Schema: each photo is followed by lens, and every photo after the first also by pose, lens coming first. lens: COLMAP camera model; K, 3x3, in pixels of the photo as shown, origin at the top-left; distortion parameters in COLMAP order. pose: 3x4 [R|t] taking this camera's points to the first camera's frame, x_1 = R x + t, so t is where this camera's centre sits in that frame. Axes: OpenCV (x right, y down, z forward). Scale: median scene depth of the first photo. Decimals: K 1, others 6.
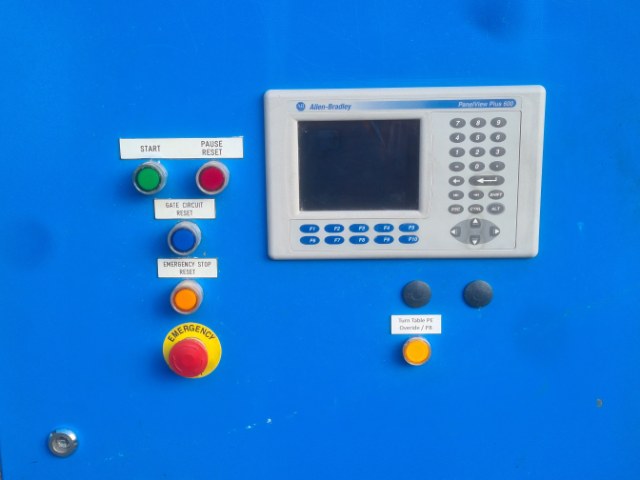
lens RADIAL K [[865.3, 0, 320.0], [0, 865.3, 240.0], [0, 0, 1]] dist [0.046030, -0.008869]
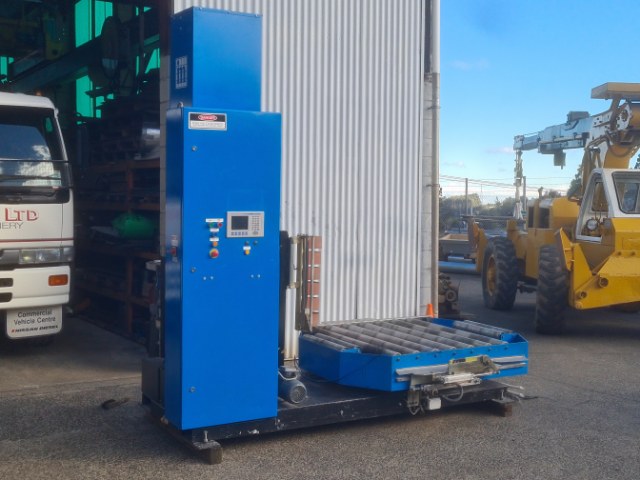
lens RADIAL K [[865.3, 0, 320.0], [0, 865.3, 240.0], [0, 0, 1]] dist [0.046030, -0.008869]
pose [[0.836112, -0.009643, 0.548474, -3.025008], [0.094552, 0.987414, -0.126778, 0.925452], [-0.540348, 0.157860, 0.826501, -4.709724]]
